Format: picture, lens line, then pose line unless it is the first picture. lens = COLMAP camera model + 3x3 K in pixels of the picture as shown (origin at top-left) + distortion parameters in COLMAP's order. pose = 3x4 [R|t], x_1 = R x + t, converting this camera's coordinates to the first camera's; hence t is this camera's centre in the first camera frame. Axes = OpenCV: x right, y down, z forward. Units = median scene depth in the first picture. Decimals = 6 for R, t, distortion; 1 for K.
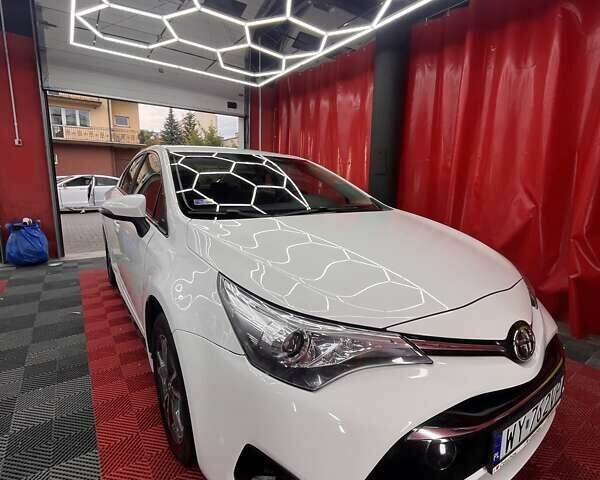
lens RADIAL K [[320.9, 0, 298.1], [0, 320.9, 237.5], [0, 0, 1]] dist [-0.011005, 0.002536]
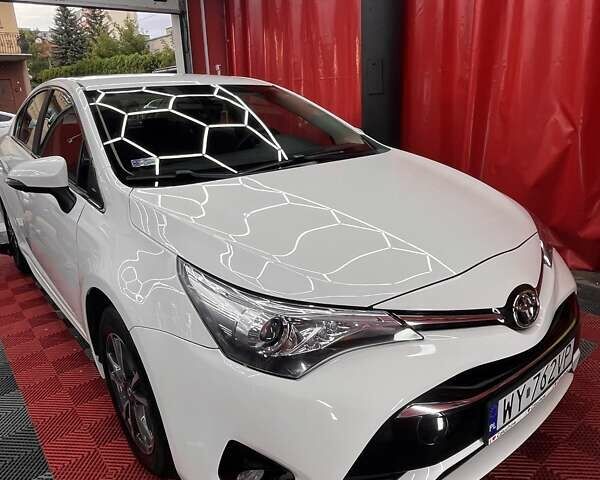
lens RADIAL K [[457.8, 0, 301.2], [0, 457.8, 229.2], [0, 0, 1]] dist [-0.006587, -0.004555]
pose [[0.995681, -0.074907, 0.054854, 0.006150], [0.068156, 0.990905, 0.116025, -0.033331], [-0.063047, -0.111786, 0.991730, -0.085515]]
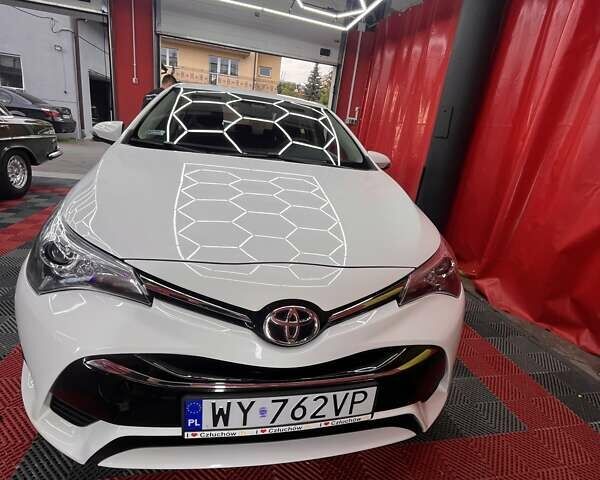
lens RADIAL K [[320.9, 0, 299.6], [0, 320.9, 237.2], [0, 0, 1]] dist [-0.011005, 0.002536]
pose [[0.915442, 0.209195, -0.343808, 0.365713], [-0.168122, 0.974958, 0.145575, -0.003908], [0.365652, -0.075463, 0.927687, 0.102112]]
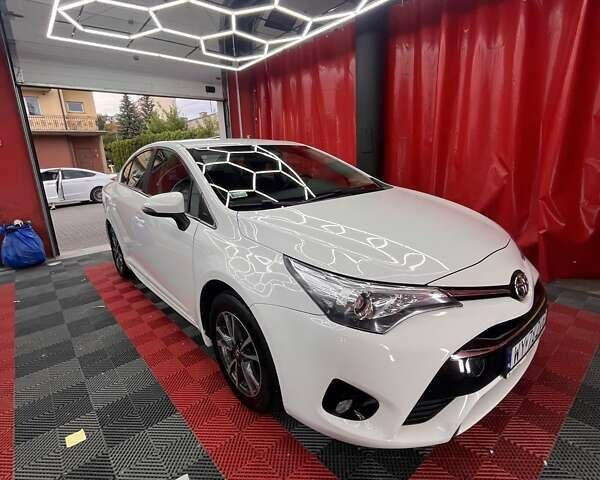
lens RADIAL K [[320.9, 0, 296.8], [0, 320.9, 237.2], [0, 0, 1]] dist [-0.011005, 0.002536]
pose [[0.993328, -0.087014, 0.075680, -0.119266], [0.081379, 0.993887, 0.074606, -0.019031], [-0.081709, -0.067949, 0.994337, -0.092840]]
